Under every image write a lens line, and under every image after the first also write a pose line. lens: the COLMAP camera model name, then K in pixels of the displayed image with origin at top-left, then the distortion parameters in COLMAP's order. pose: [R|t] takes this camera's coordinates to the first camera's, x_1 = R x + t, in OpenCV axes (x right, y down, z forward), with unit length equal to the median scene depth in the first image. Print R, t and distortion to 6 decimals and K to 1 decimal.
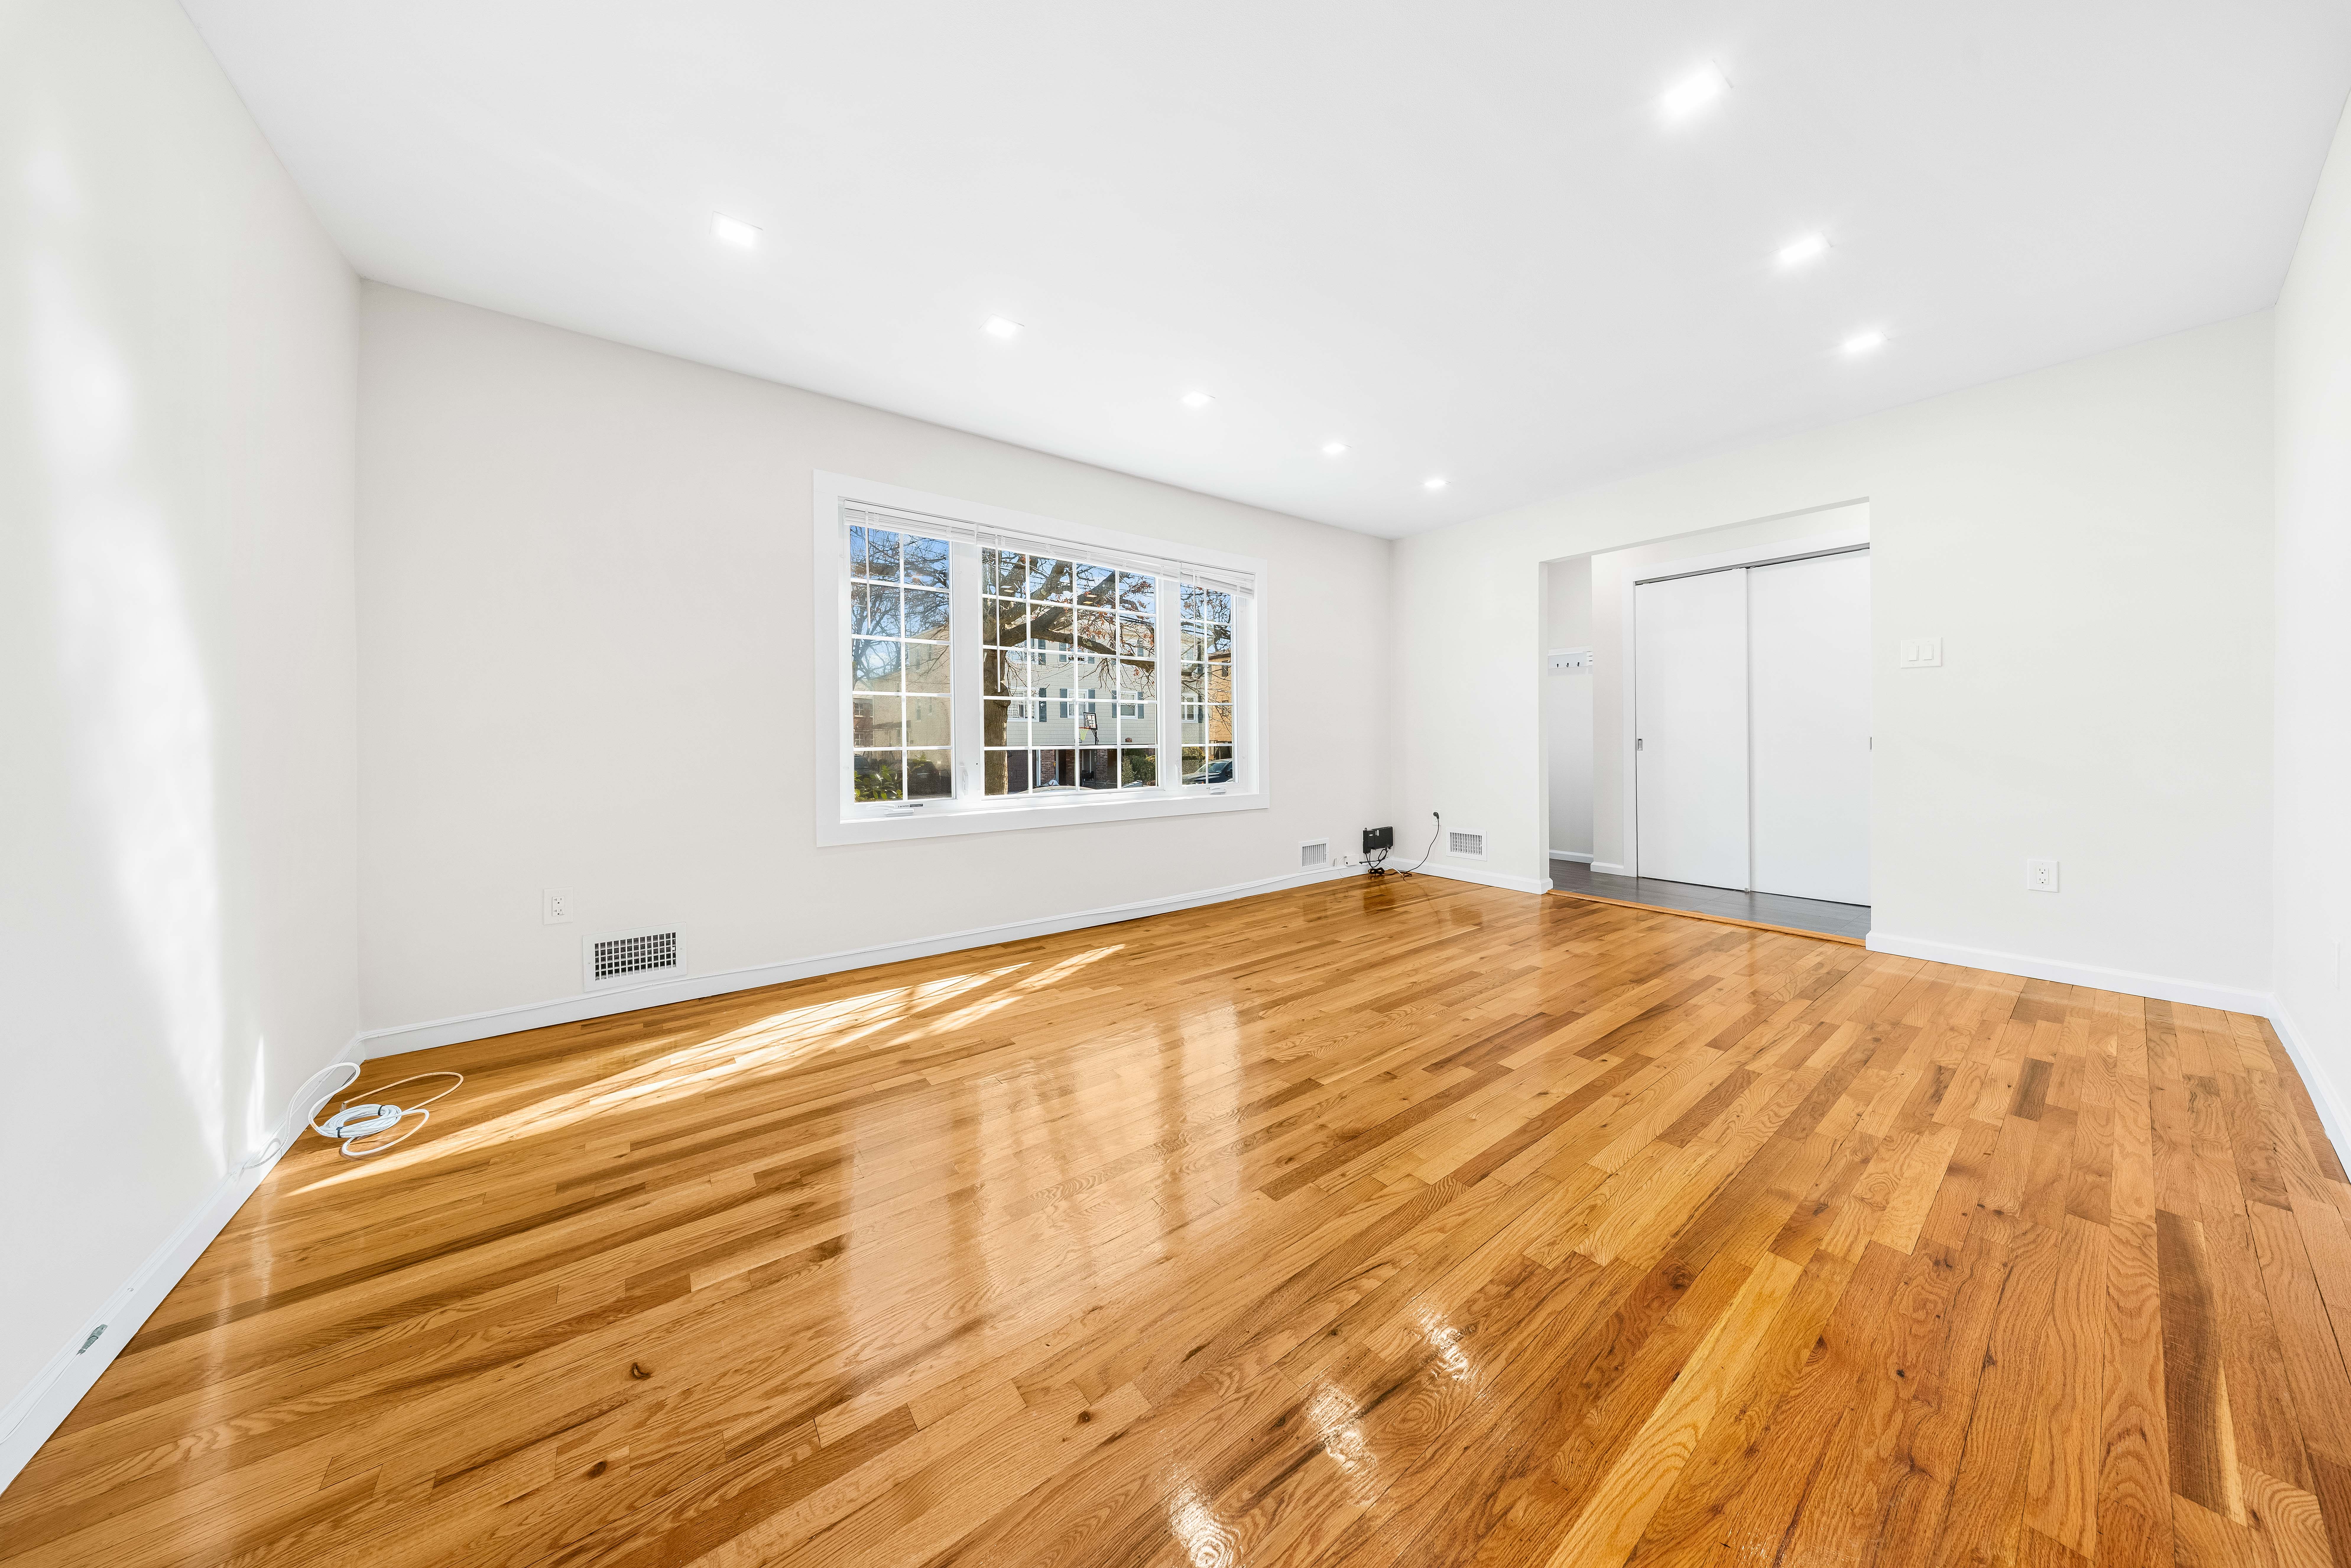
lens RADIAL K [[717.6, 0, 1181.3], [0, 717.6, 729.0], [0, 0, 1]] dist [0.001232, -0.001409]
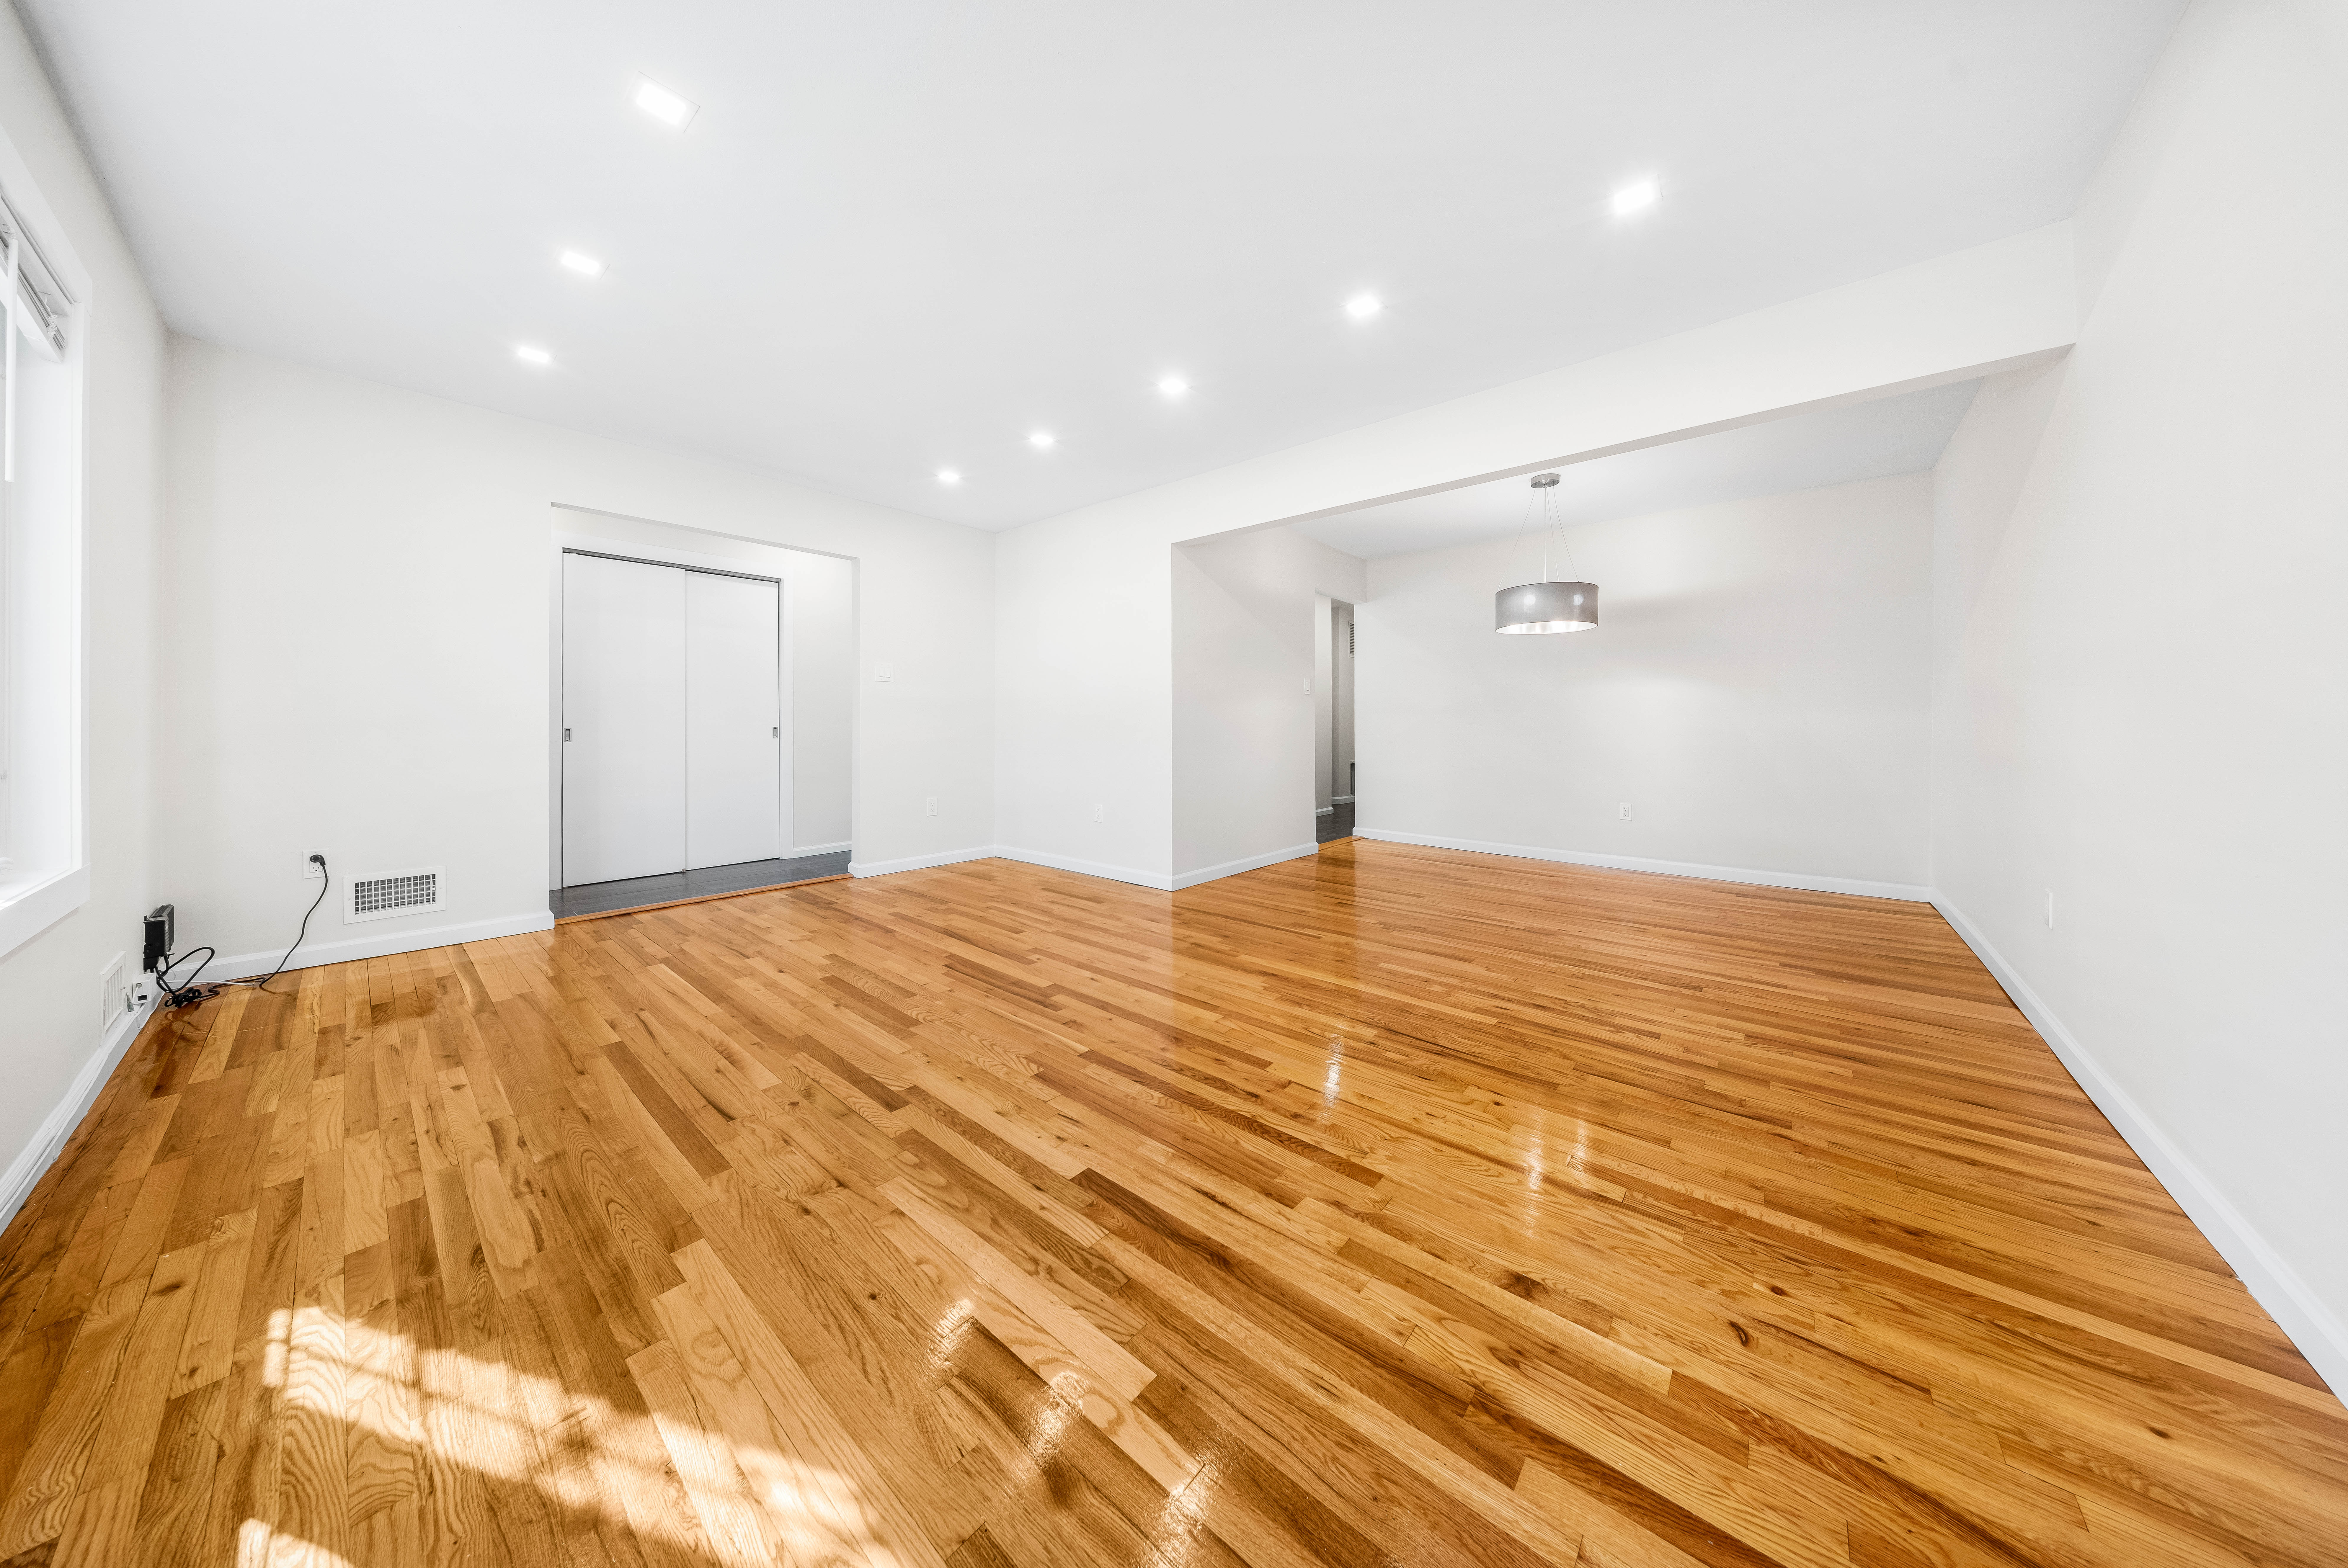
lens RADIAL K [[716.6, 0, 1179.8], [0, 716.6, 729.1], [0, 0, 1]] dist [0.001232, -0.001409]
pose [[-0.216519, 0.000552, 0.976278, -0.547922], [-0.010548, 0.999940, -0.002904, 0.014255], [-0.976222, -0.010926, -0.216500, 0.697016]]
